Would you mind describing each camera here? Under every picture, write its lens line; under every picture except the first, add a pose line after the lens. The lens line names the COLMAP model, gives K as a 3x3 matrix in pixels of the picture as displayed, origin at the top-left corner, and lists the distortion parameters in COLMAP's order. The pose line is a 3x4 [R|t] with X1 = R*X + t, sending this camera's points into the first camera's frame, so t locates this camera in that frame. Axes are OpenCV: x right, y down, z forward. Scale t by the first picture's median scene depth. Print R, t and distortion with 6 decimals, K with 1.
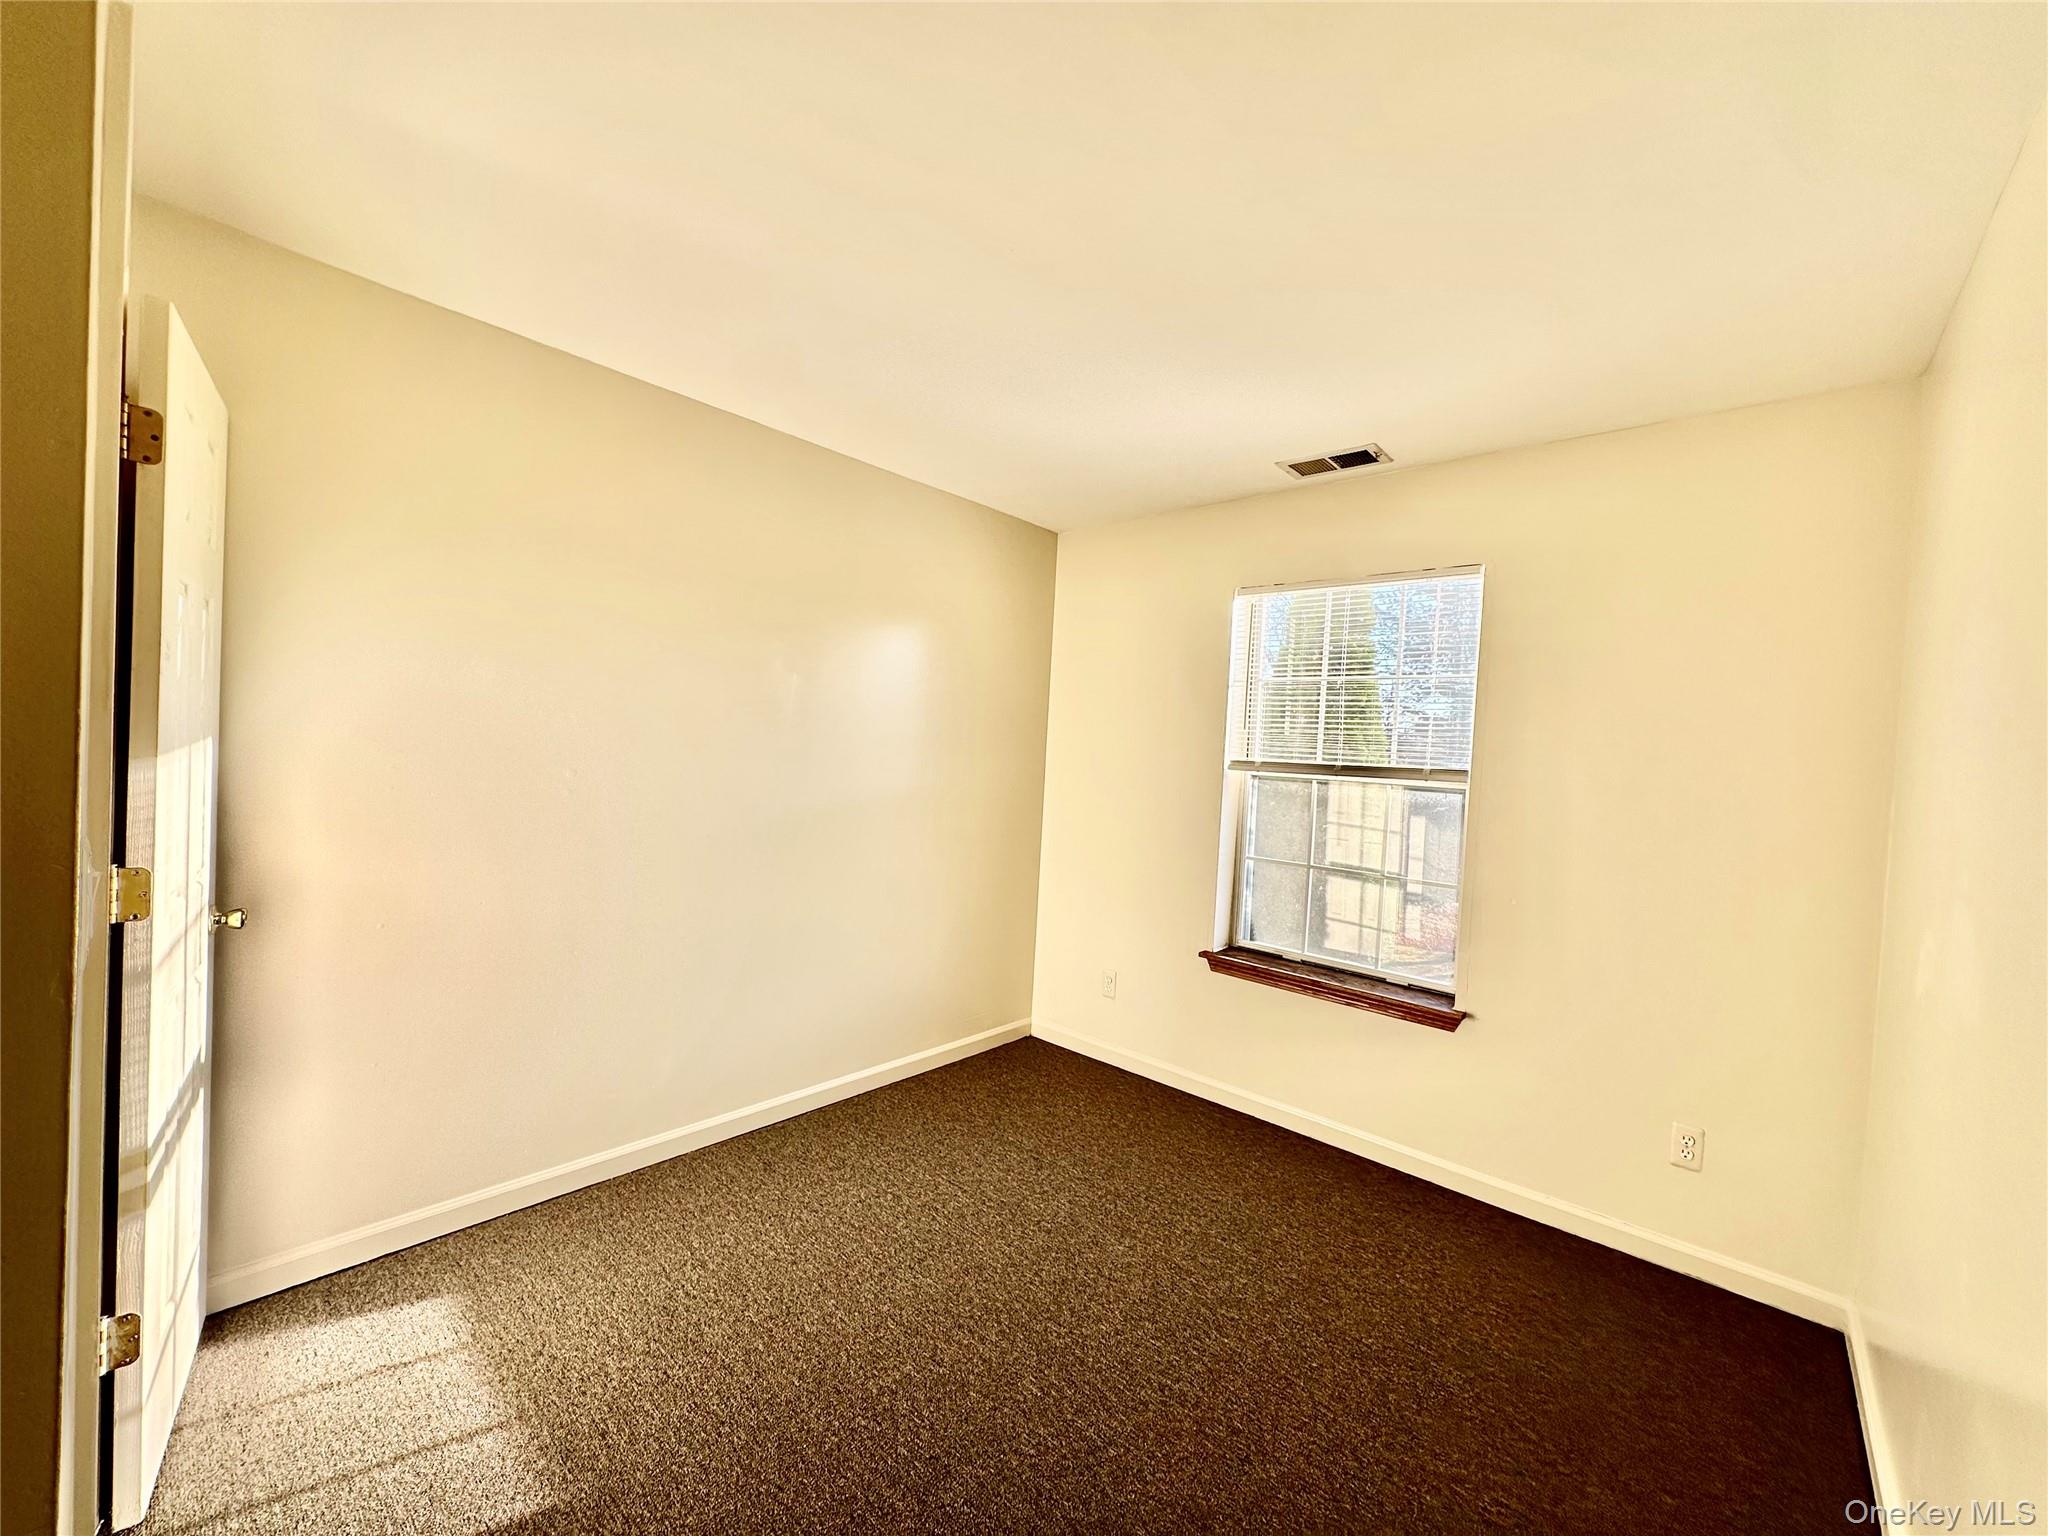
lens RADIAL K [[825.4, 0, 1024.3], [0, 825.4, 740.4], [0, 0, 1]] dist [0.000406, 0.000021]
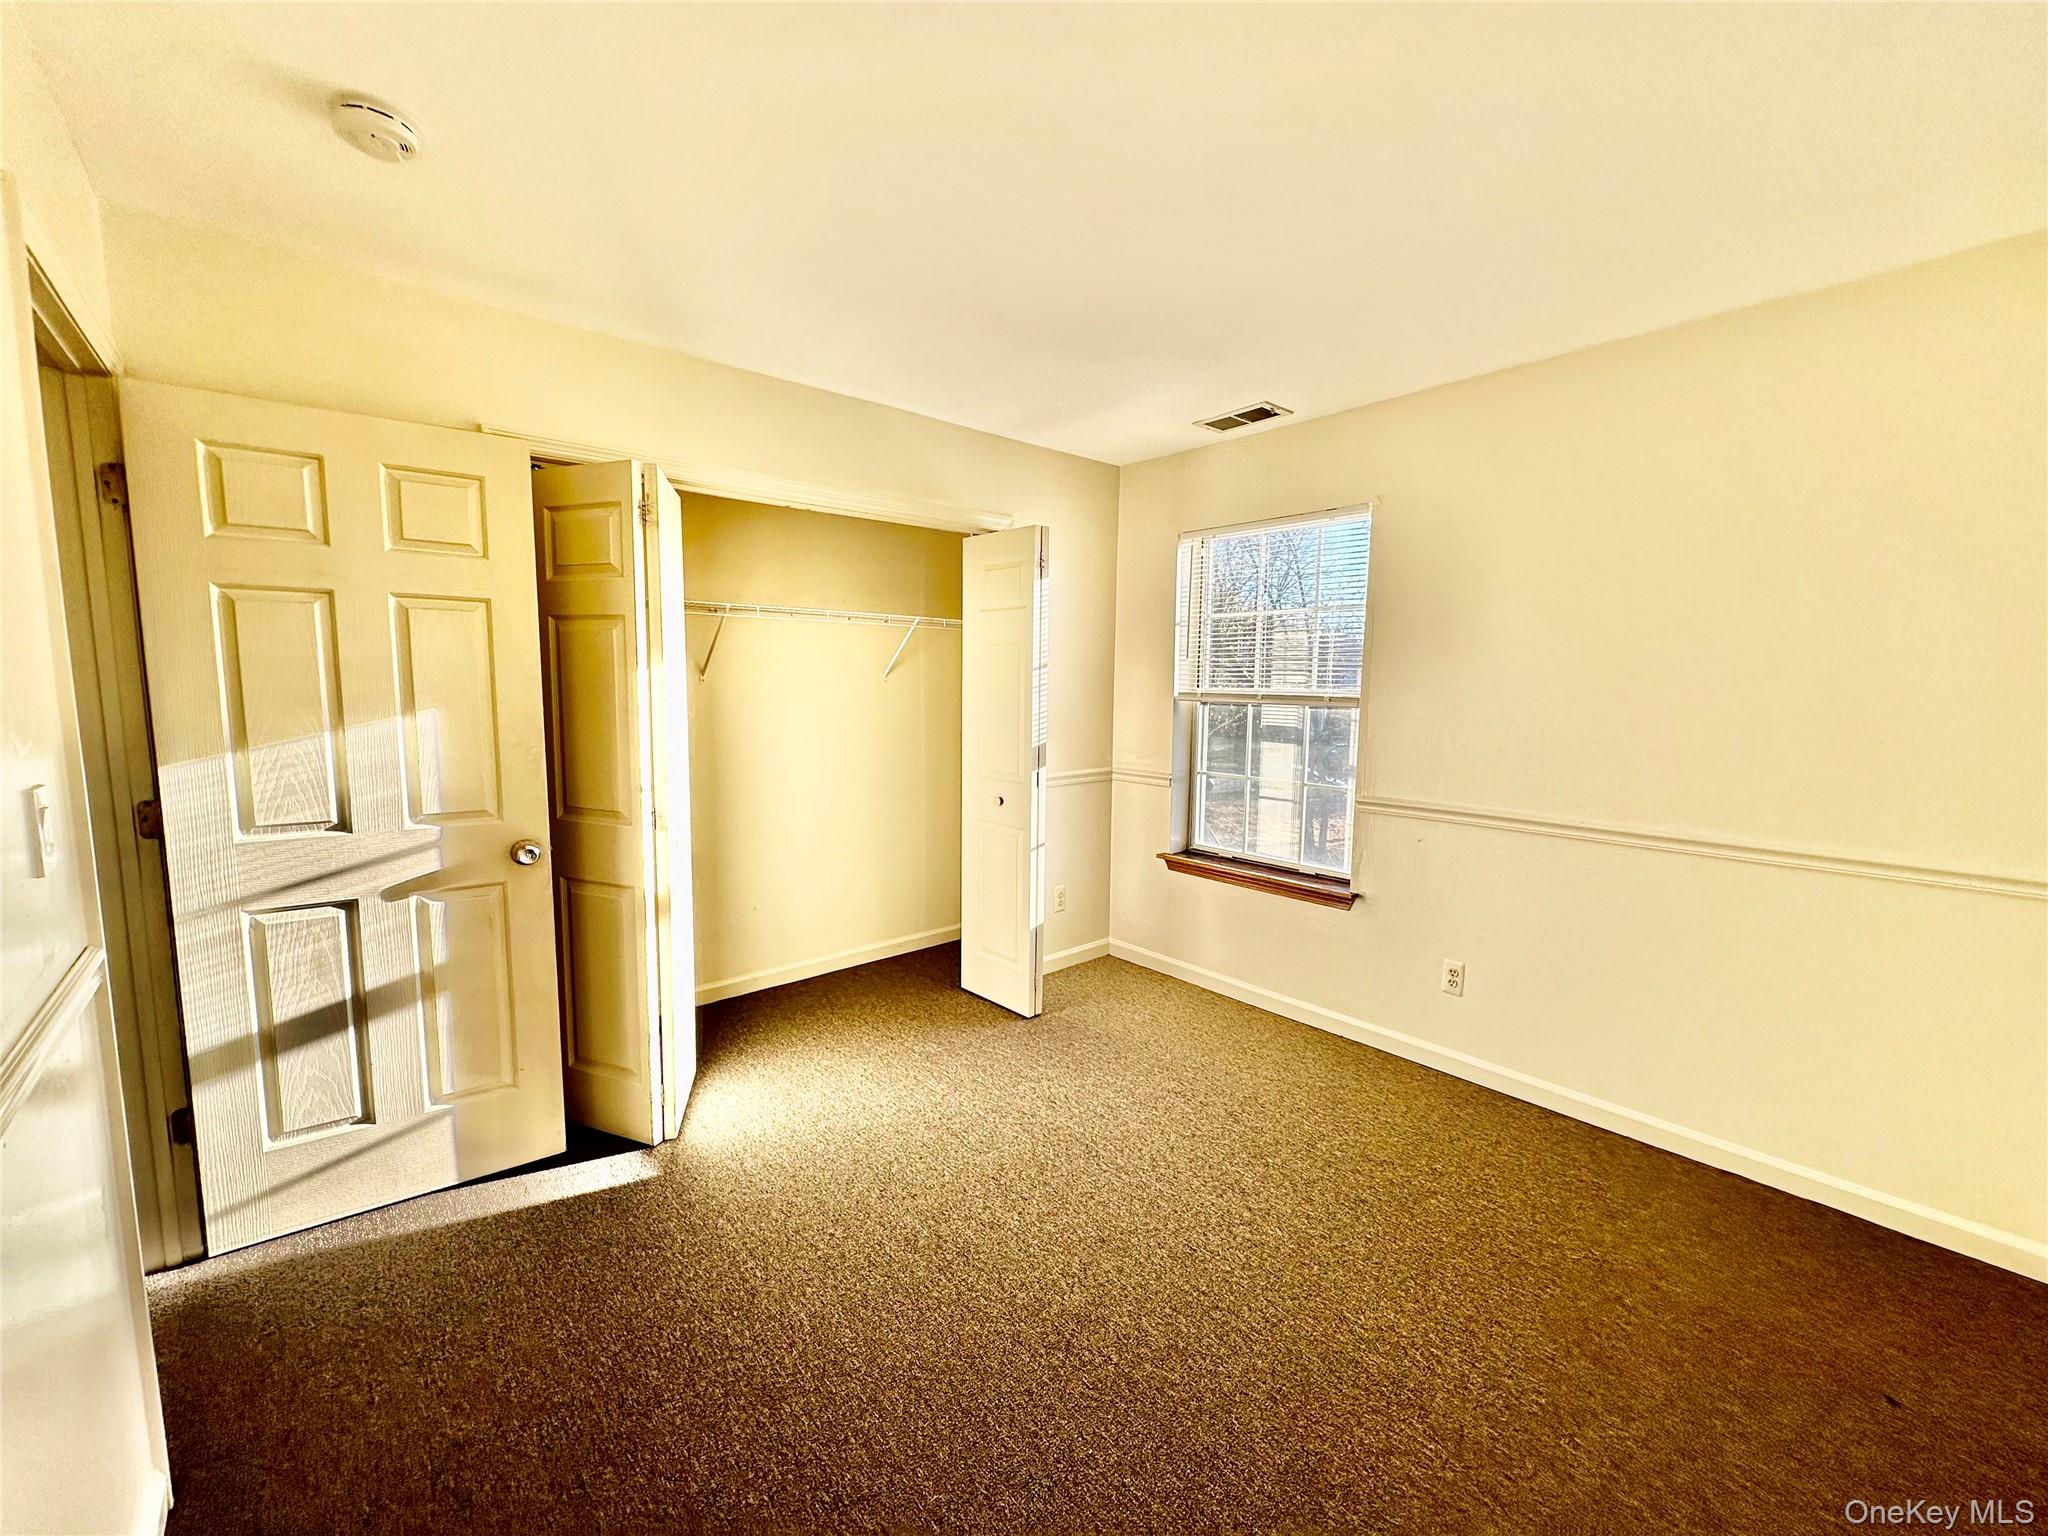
lens RADIAL K [[814.4, 0, 1024.0], [0, 814.4, 768.0], [0, 0, 1]] dist [-0.000105, 0.000174]
pose [[0.990490, -0.030722, -0.134113, 0.212193], [0.044252, 0.994093, 0.099096, 0.013510], [0.130276, -0.104088, 0.985999, -0.179735]]
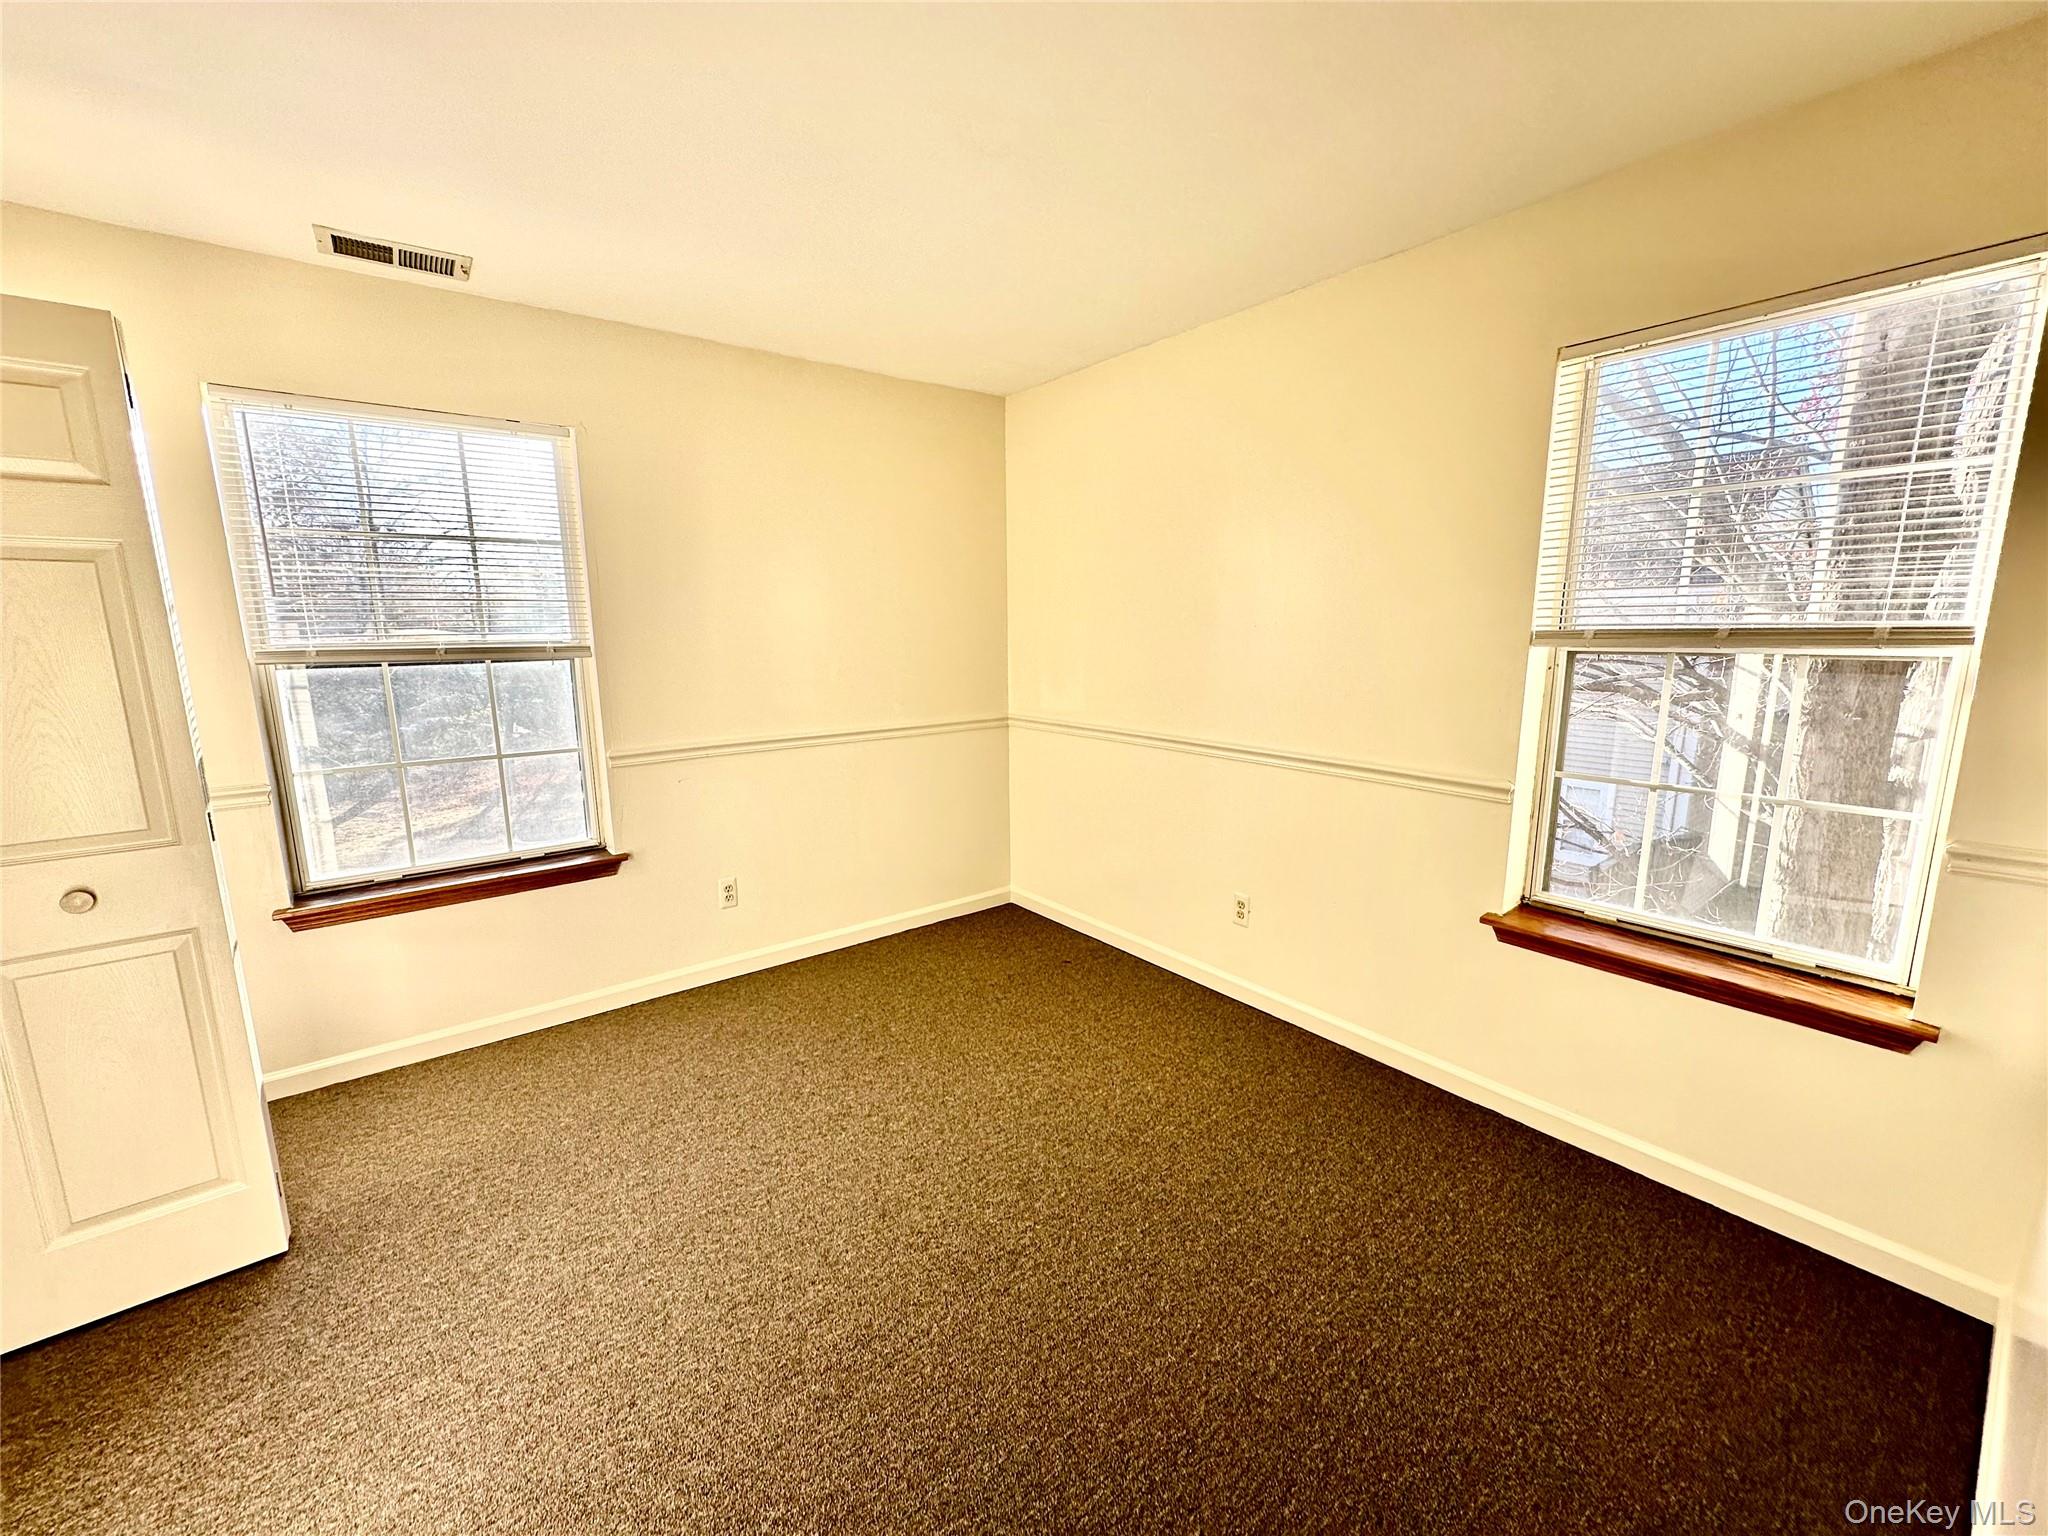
lens RADIAL K [[811.0, 0, 1024.0], [0, 811.0, 768.0], [0, 0, 1]] dist [0.003122, 0.000117]
pose [[0.184489, -0.226639, 0.956347, -0.370935], [0.017690, 0.973657, 0.227328, -0.024538], [-0.982675, -0.025021, 0.183638, 0.249637]]
